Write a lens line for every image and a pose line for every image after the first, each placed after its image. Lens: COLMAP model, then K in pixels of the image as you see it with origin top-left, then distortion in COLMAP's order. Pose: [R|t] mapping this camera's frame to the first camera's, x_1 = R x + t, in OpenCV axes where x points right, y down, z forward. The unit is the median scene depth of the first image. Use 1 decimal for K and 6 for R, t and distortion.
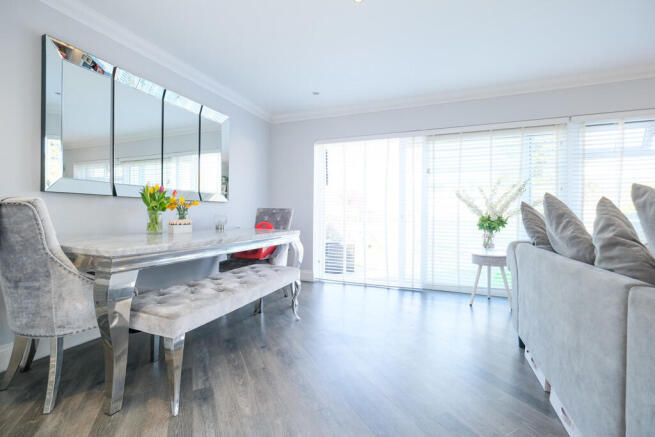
lens RADIAL K [[280.8, 0, 329.1], [0, 280.8, 217.3], [0, 0, 1]] dist [-0.000549, 0.000260]
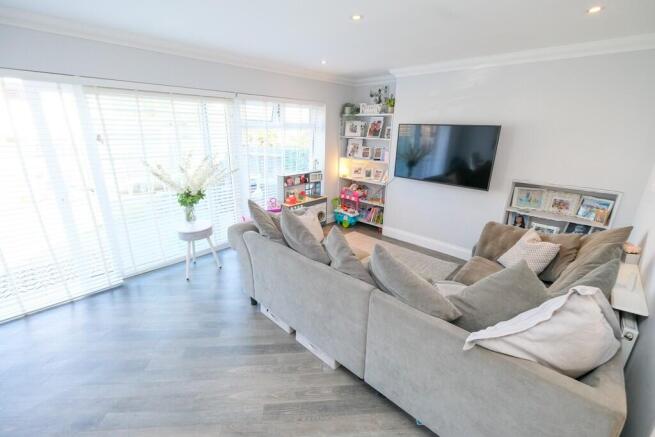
lens RADIAL K [[285.3, 0, 327.5], [0, 285.3, 218.5], [0, 0, 1]] dist [-0.002121, 0.000208]
pose [[0.368828, -0.289761, 0.883179, -0.167954], [-0.005665, 0.949449, 0.313869, -0.234712], [-0.929481, -0.120766, 0.348542, 0.185988]]
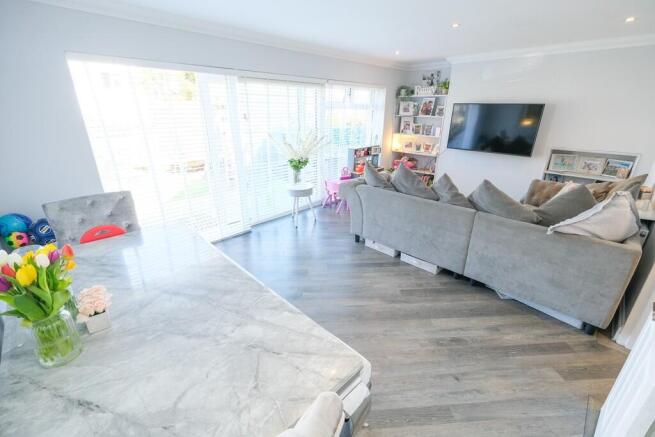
lens RADIAL K [[285.3, 0, 327.5], [0, 285.3, 218.5], [0, 0, 1]] dist [-0.002121, 0.000208]
pose [[0.380277, -0.342304, 0.859196, -0.600074], [0.005269, 0.929775, 0.368091, -0.230569], [-0.924858, -0.135450, 0.355375, 0.386018]]
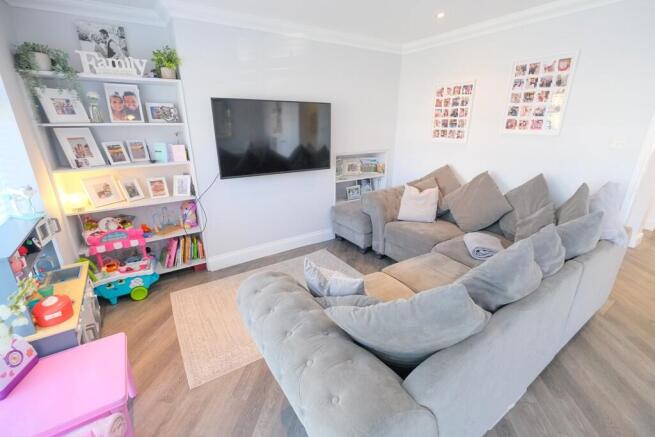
lens RADIAL K [[285.3, 0, 327.5], [0, 285.3, 218.5], [0, 0, 1]] dist [-0.002121, 0.000208]
pose [[-0.829331, -0.192446, 0.524571, 0.436544], [-0.003252, 0.940463, 0.339881, -0.191158], [-0.558748, 0.280168, -0.780581, 0.939144]]
